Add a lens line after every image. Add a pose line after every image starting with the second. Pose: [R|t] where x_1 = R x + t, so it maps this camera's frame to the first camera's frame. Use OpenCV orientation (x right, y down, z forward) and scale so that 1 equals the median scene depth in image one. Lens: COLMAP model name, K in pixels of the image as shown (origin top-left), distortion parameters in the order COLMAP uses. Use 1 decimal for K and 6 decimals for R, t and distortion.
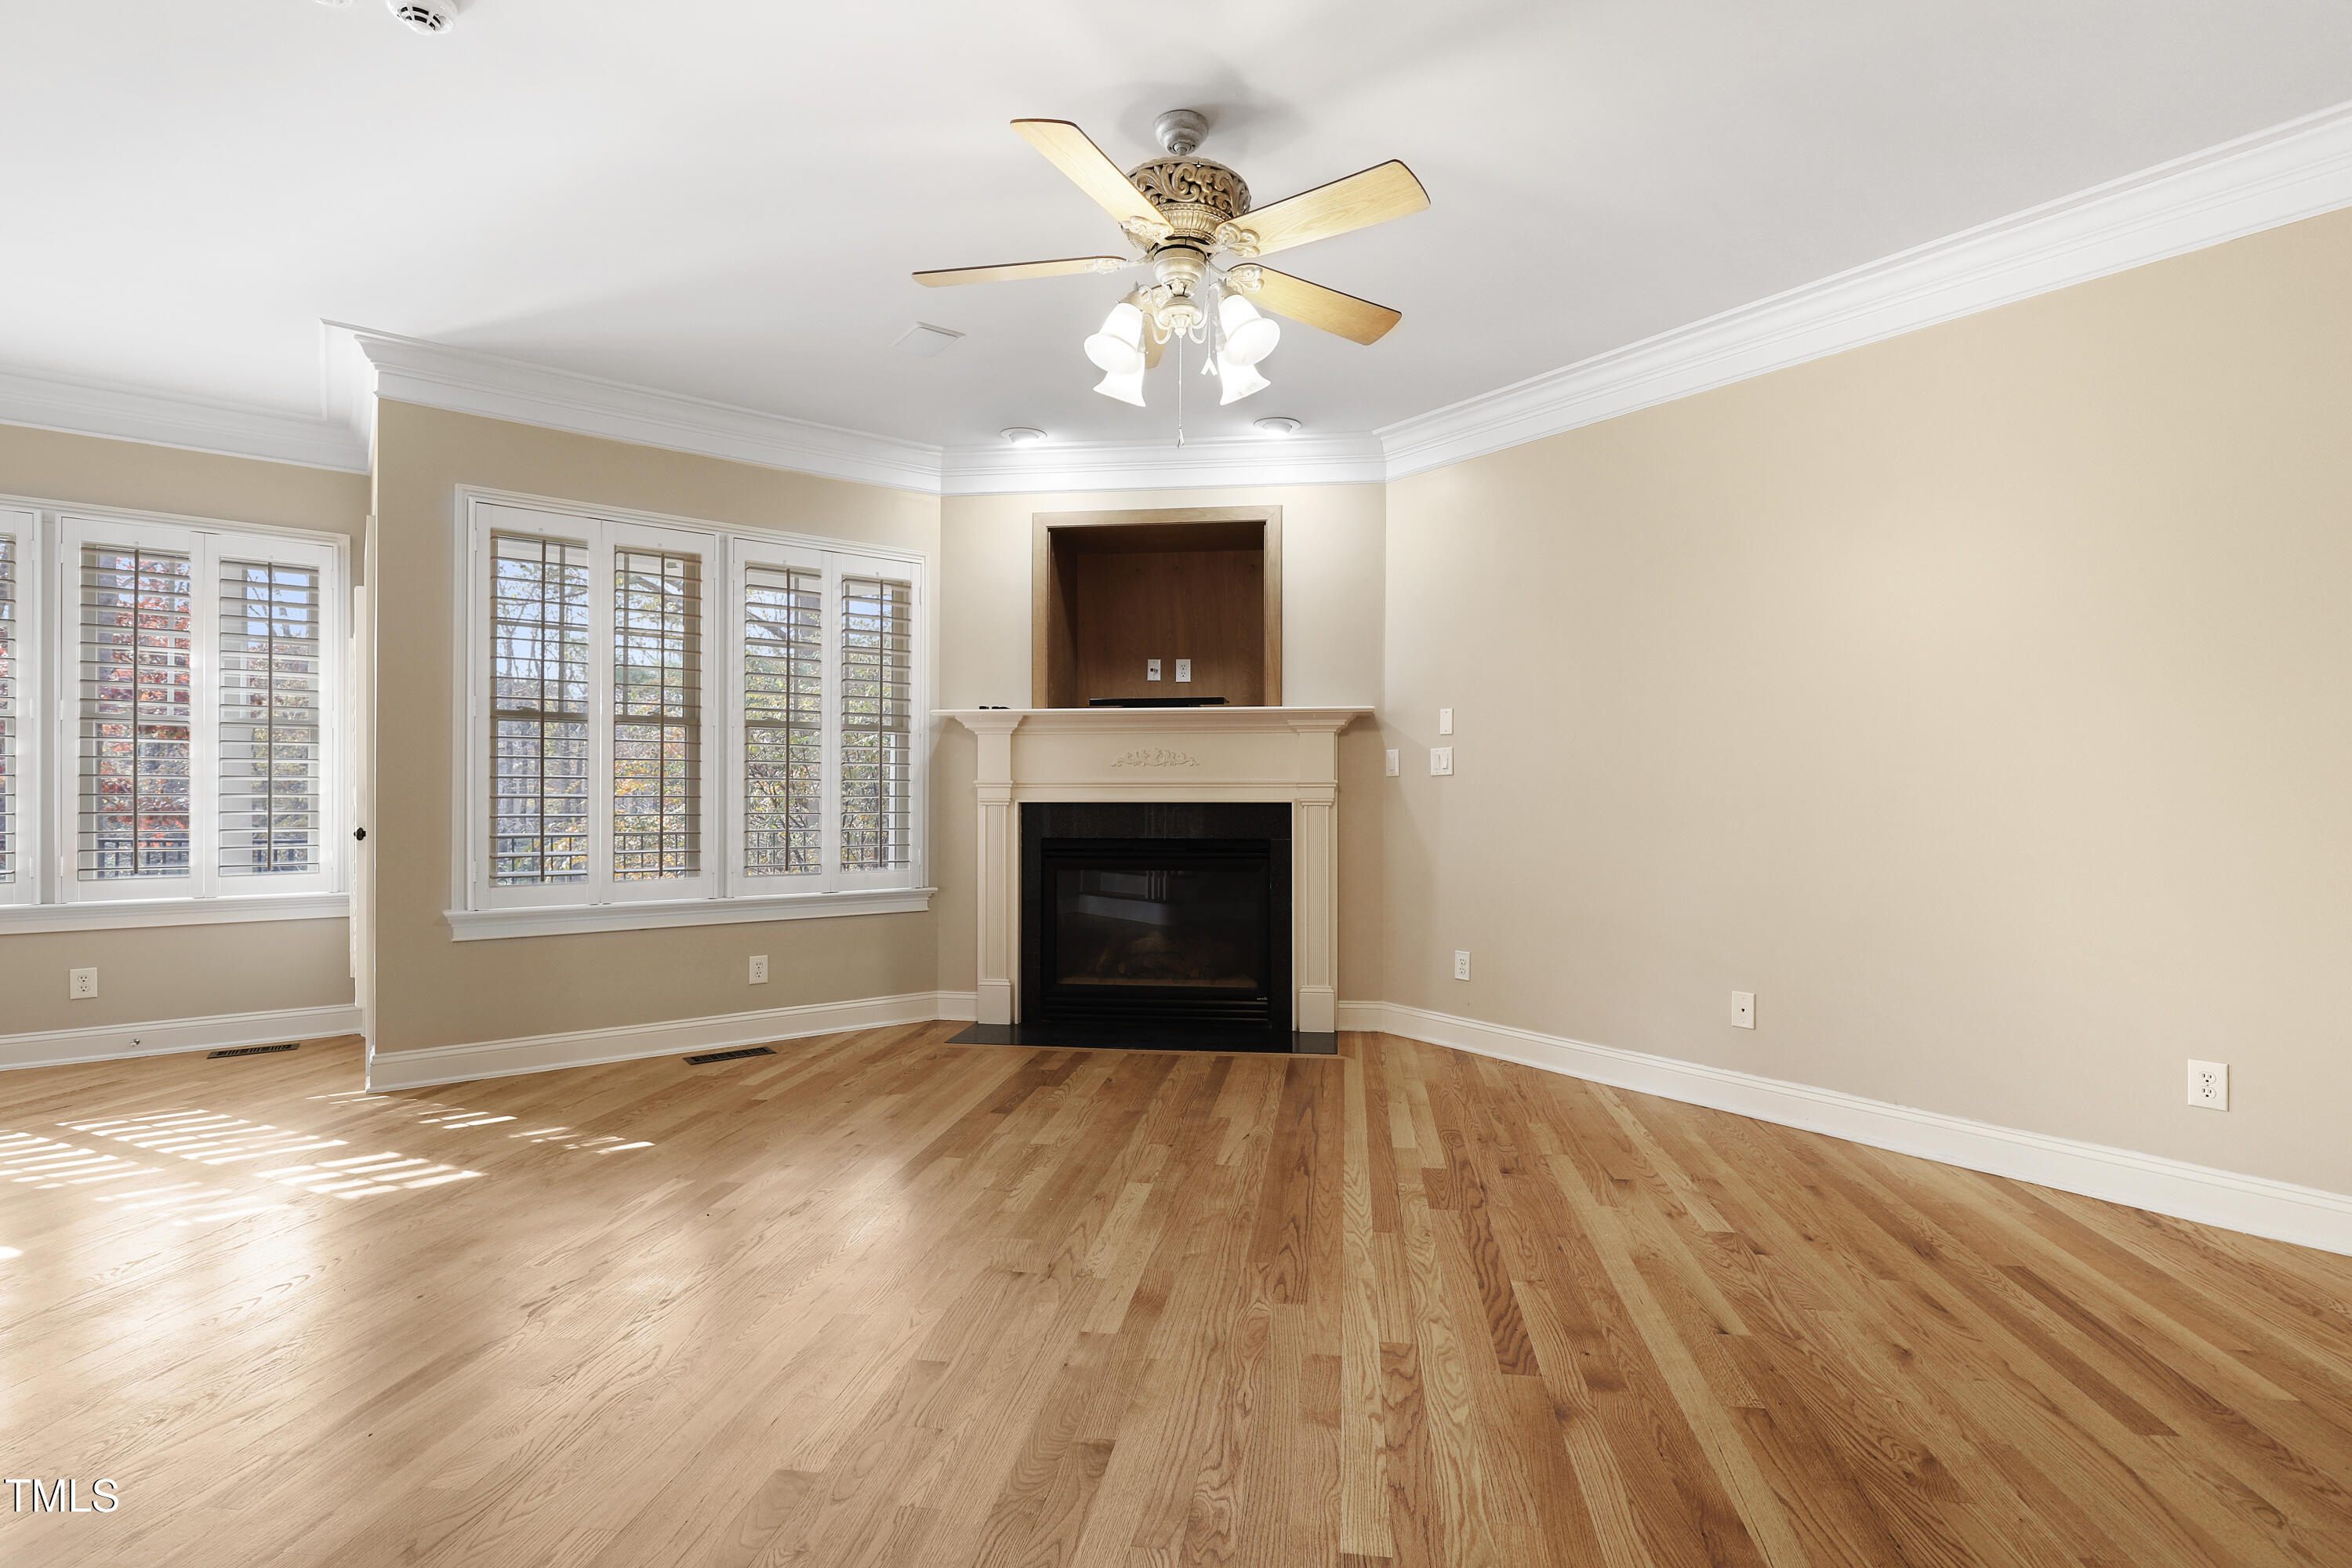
lens RADIAL K [[1185.1, 0, 1181.1], [0, 1185.1, 790.7], [0, 0, 1]] dist [0.002928, -0.000482]
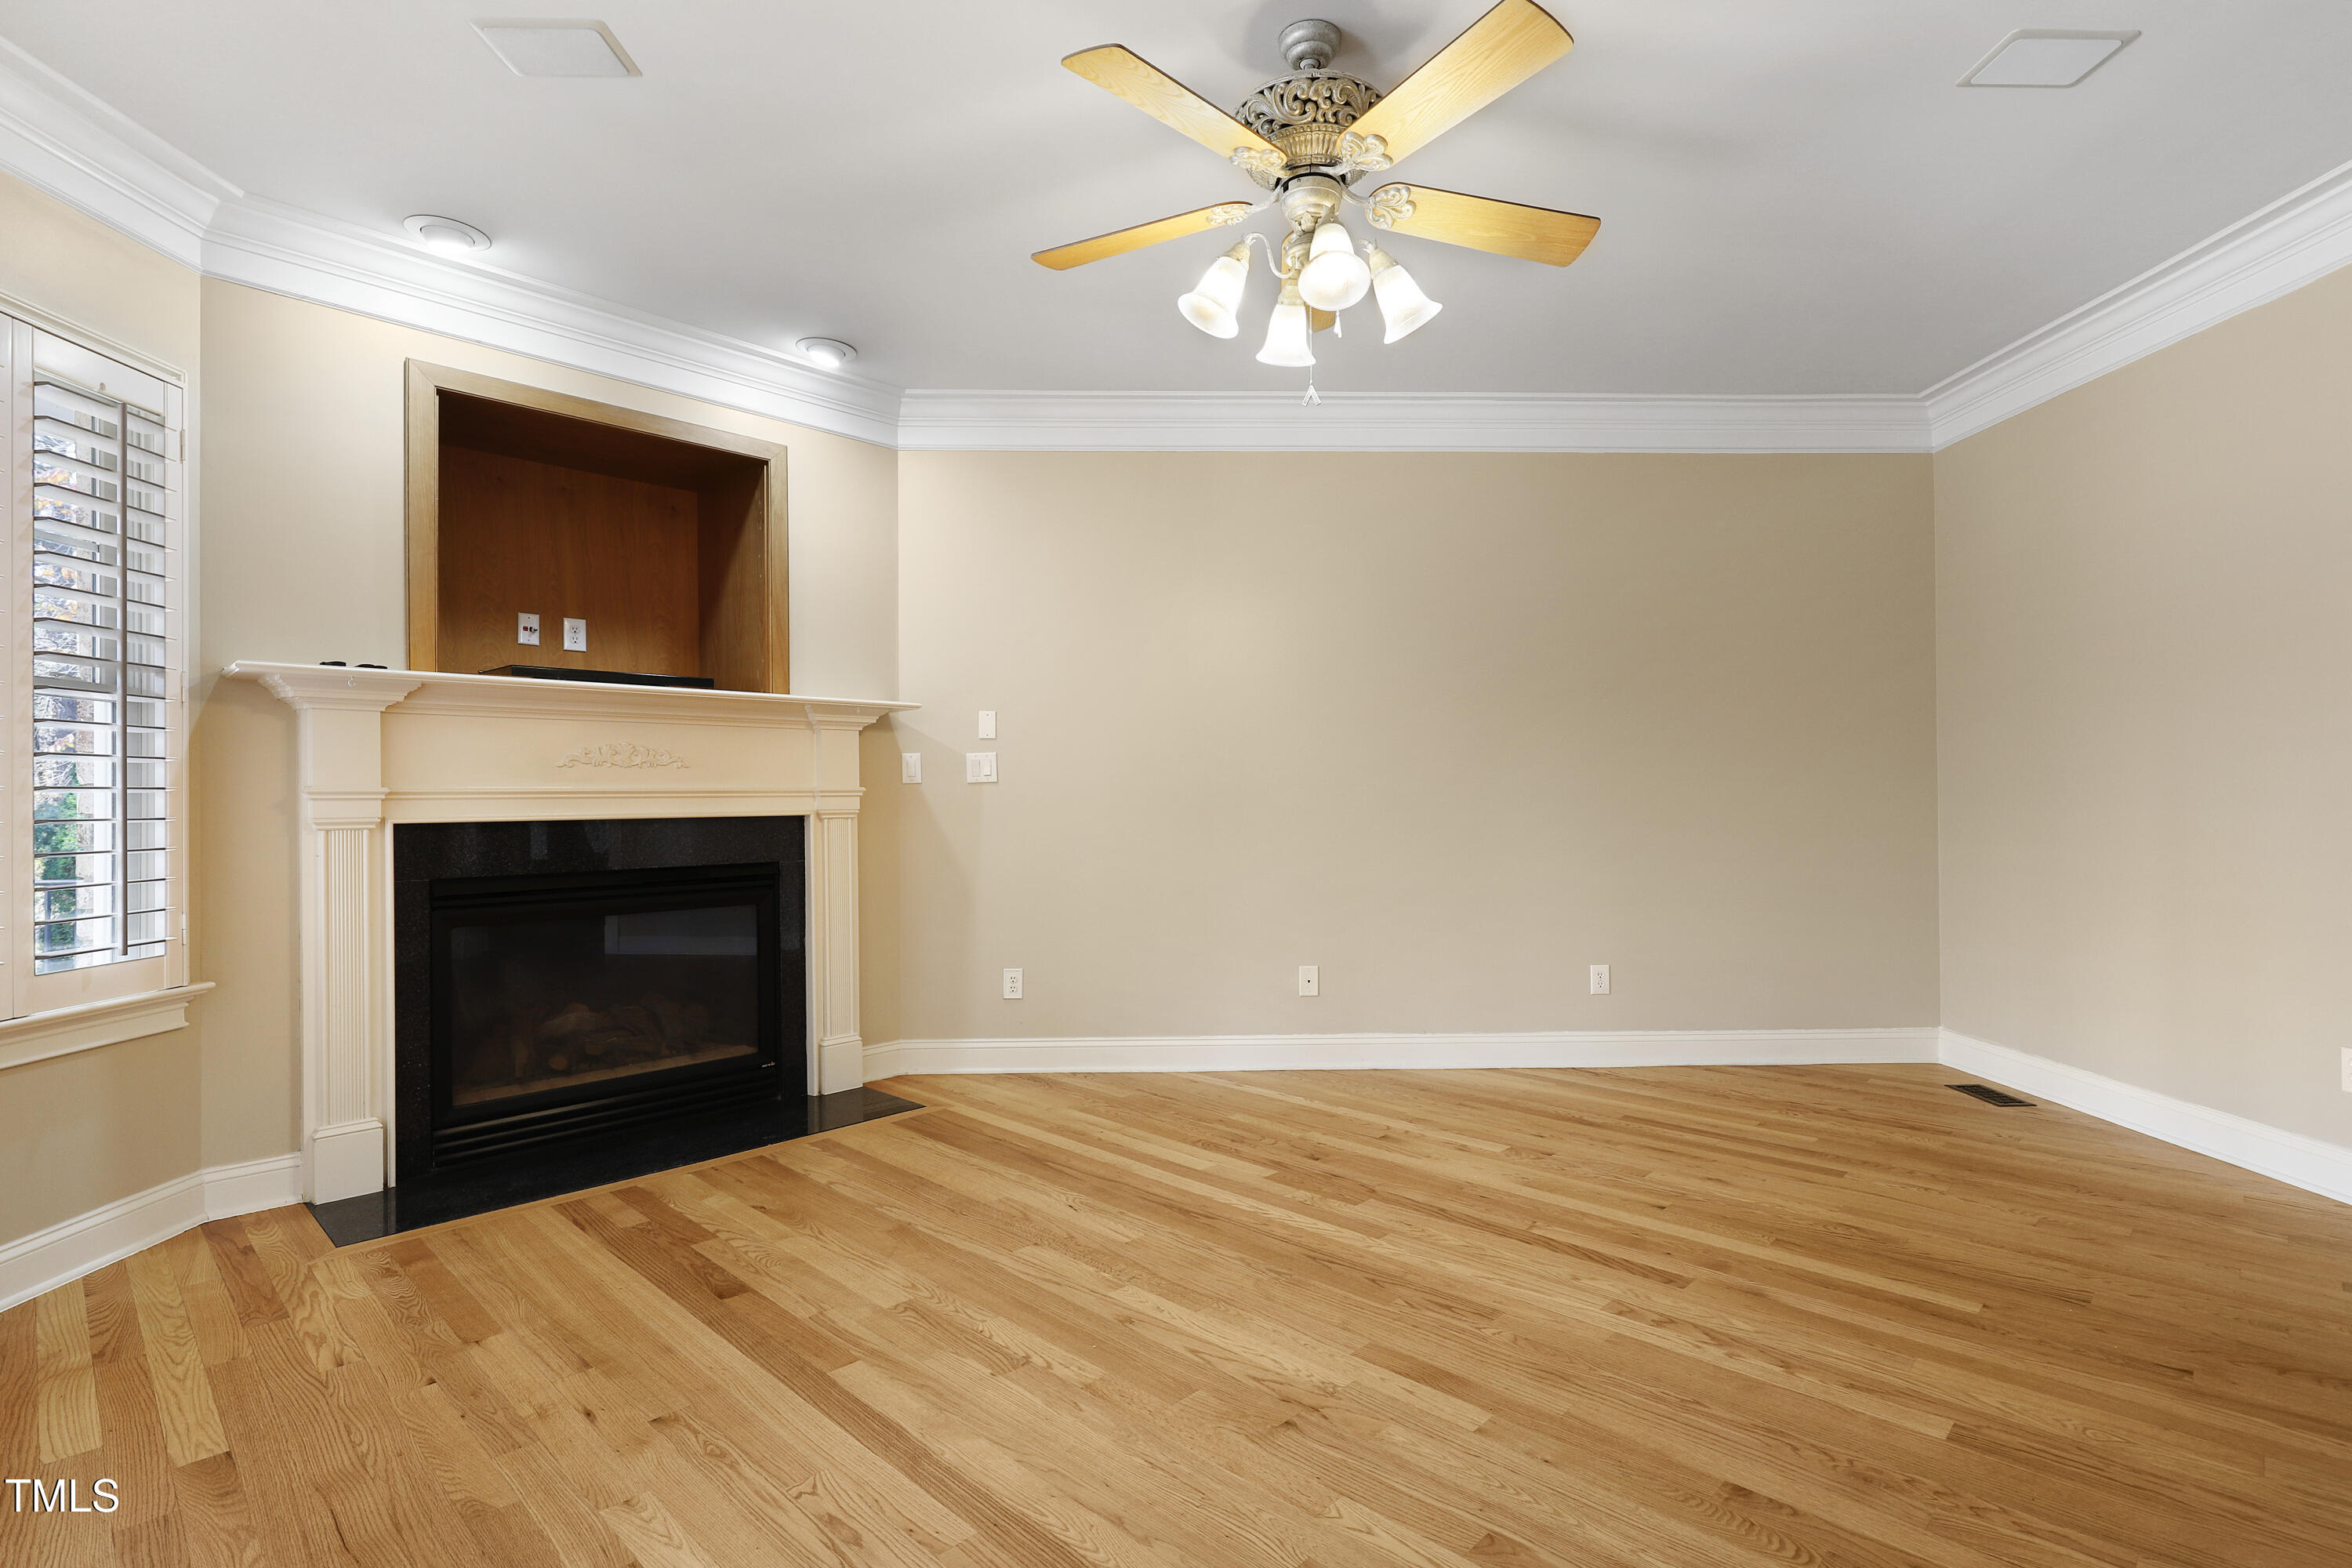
lens RADIAL K [[1185.1, 0, 1181.1], [0, 1185.1, 790.7], [0, 0, 1]] dist [0.002928, -0.000482]
pose [[0.556401, -0.001326, 0.830913, -0.462491], [0.007664, 0.999964, -0.003536, -0.001987], [-0.830879, 0.008335, 0.556391, 0.353199]]
